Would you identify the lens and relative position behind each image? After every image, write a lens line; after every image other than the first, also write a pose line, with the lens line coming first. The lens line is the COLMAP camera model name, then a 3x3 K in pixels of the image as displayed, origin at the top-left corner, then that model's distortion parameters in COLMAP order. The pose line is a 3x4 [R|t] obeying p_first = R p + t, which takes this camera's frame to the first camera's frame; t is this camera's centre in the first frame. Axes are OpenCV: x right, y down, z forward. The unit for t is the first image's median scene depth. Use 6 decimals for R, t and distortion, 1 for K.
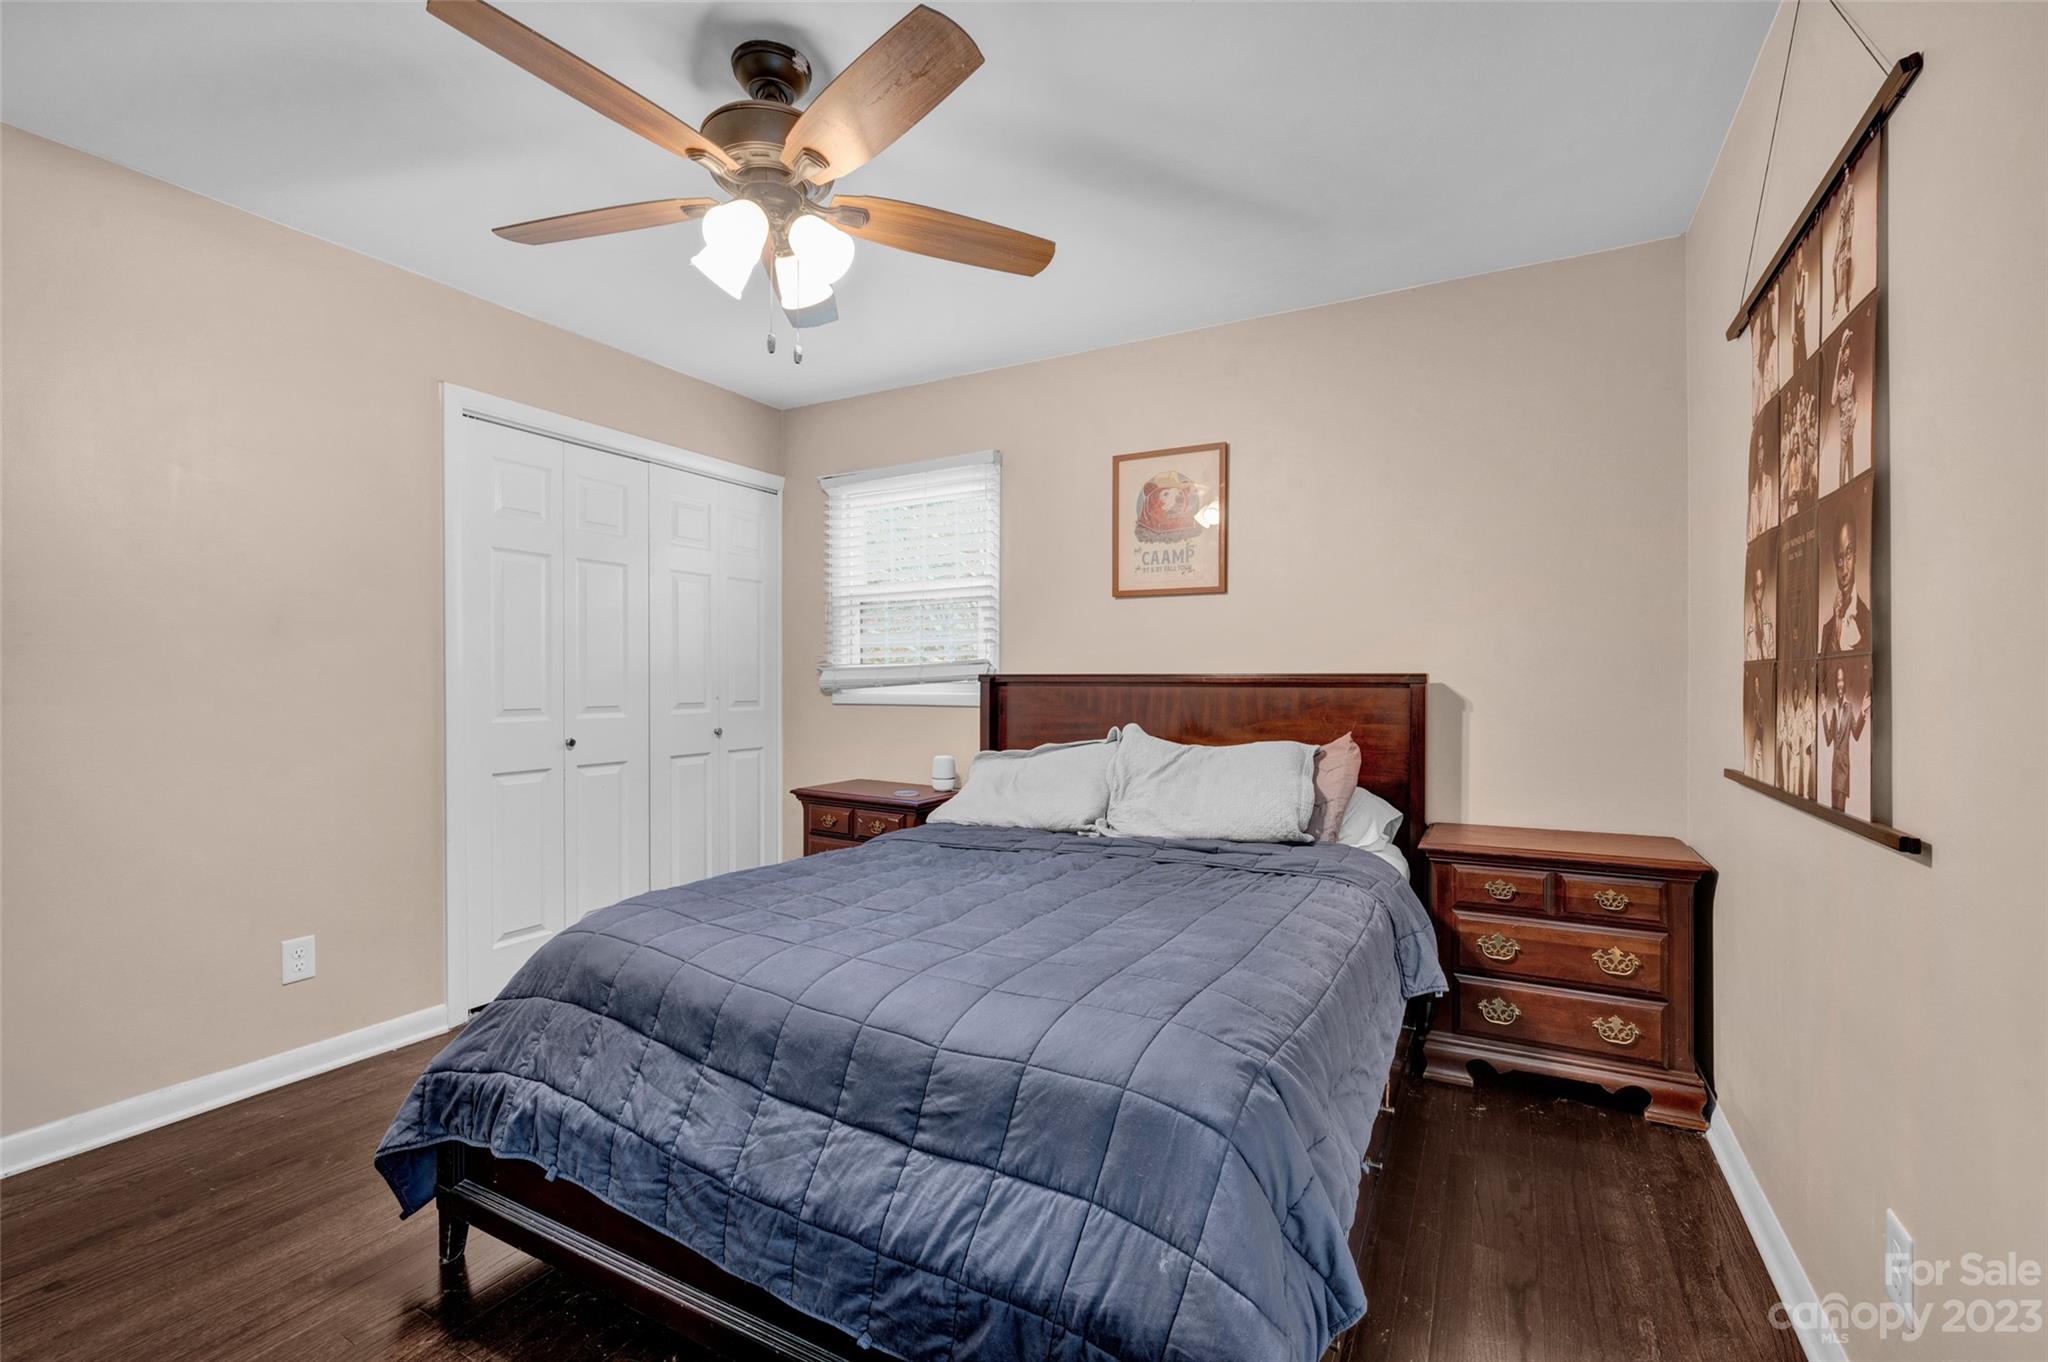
lens RADIAL K [[862.6, 0, 1024.0], [0, 862.6, 681.0], [0, 0, 1]] dist [-0.022786, 0.000097]
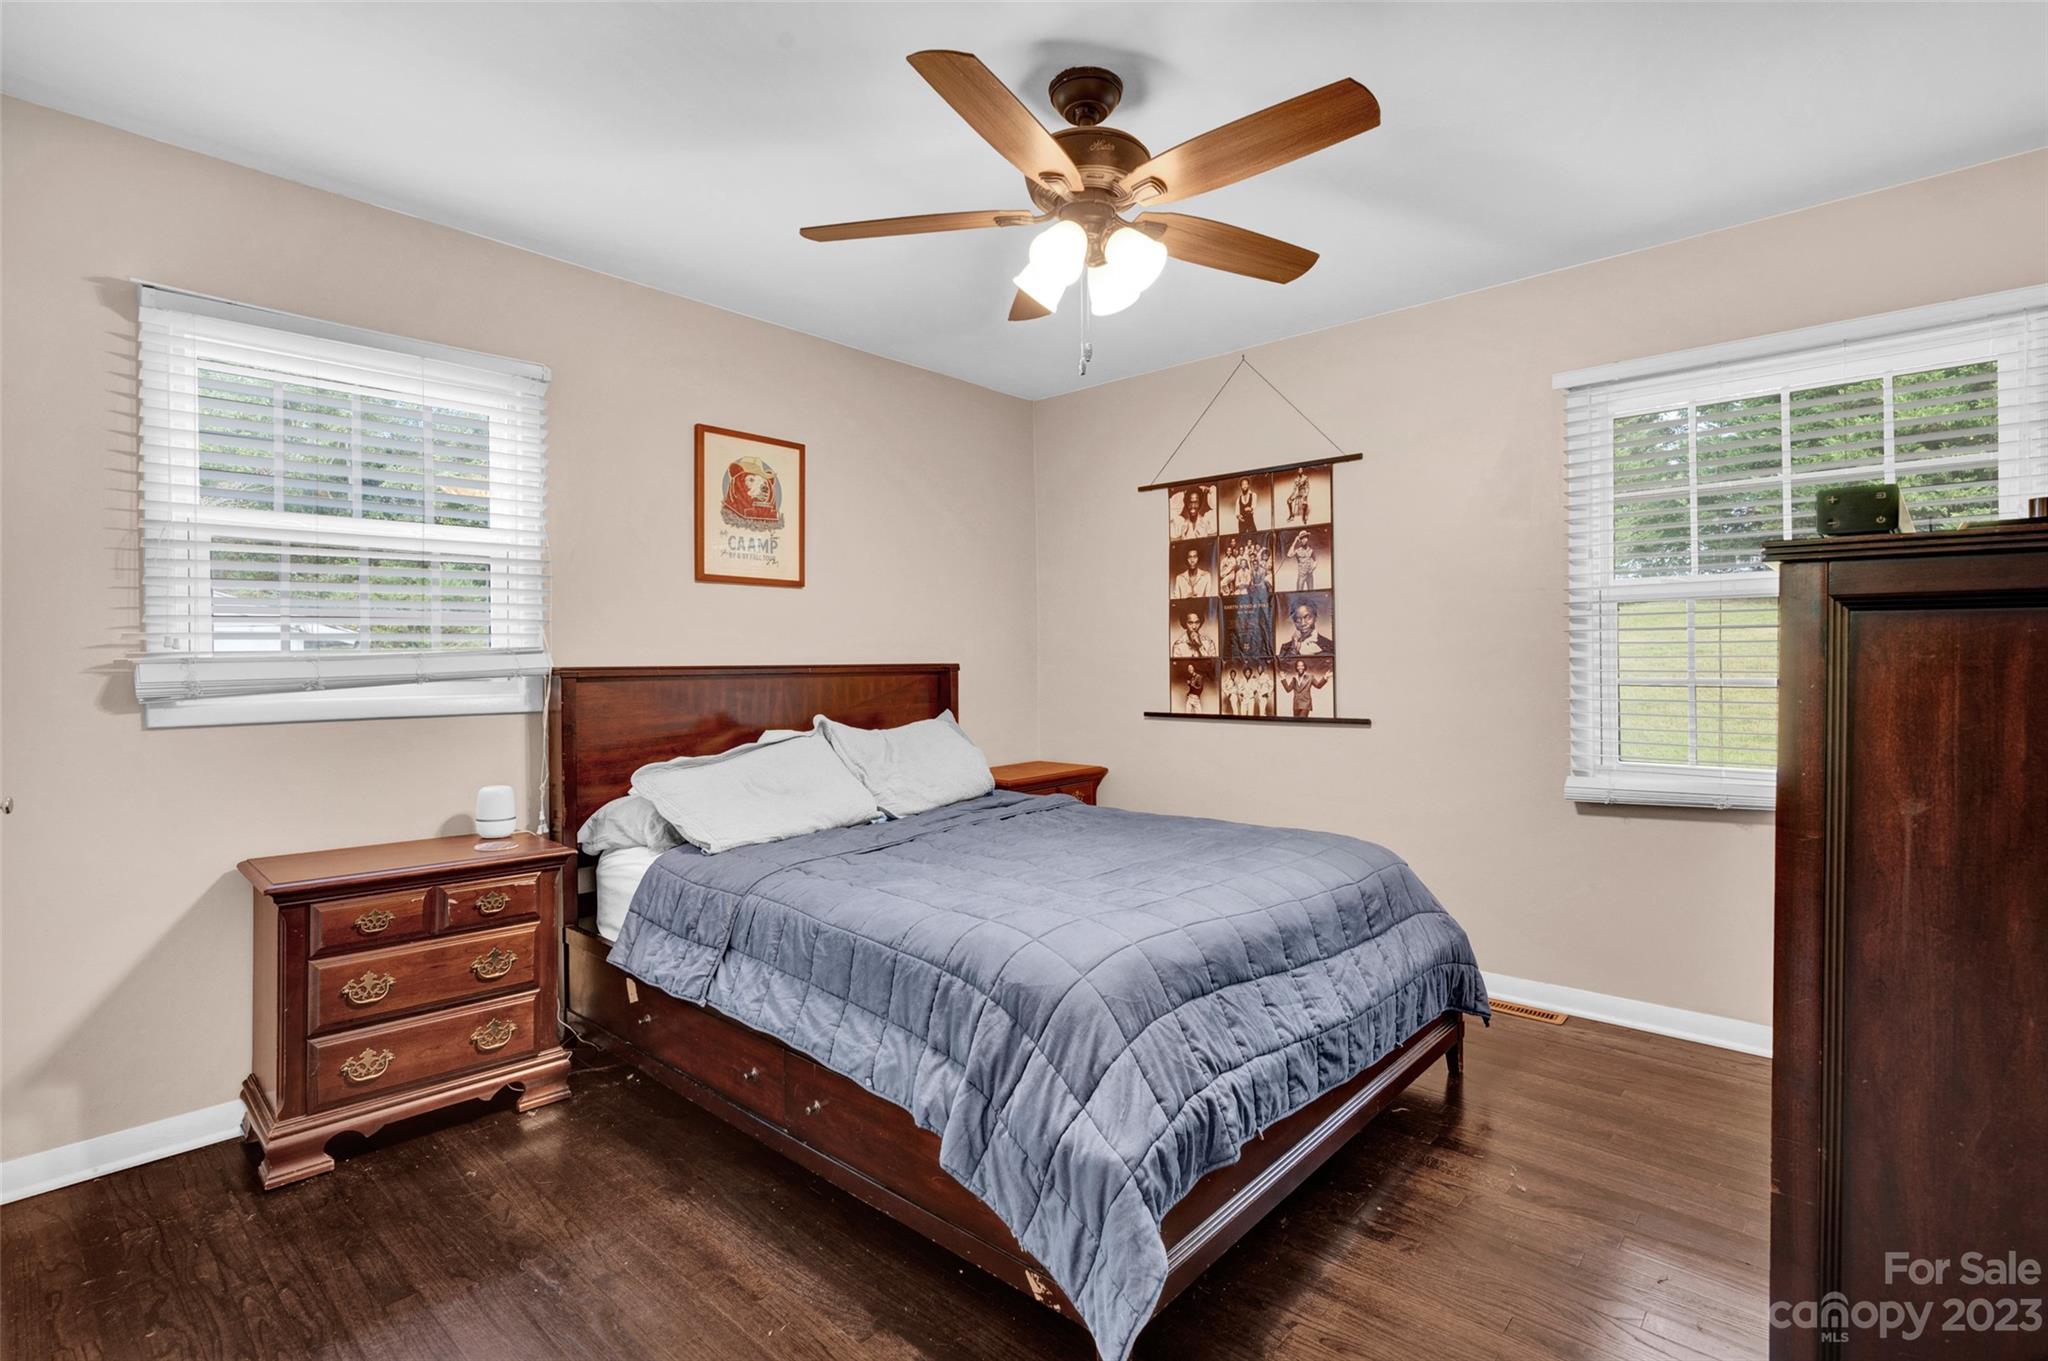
lens RADIAL K [[974.1, 0, 1028.7], [0, 974.1, 637.5], [0, 0, 1]] dist [-0.036049, -0.000200]
pose [[0.245402, 0.026600, 0.969056, -0.796917], [0.014383, 0.999414, -0.031076, -0.002480], [-0.969315, 0.021564, 0.244875, 0.431633]]
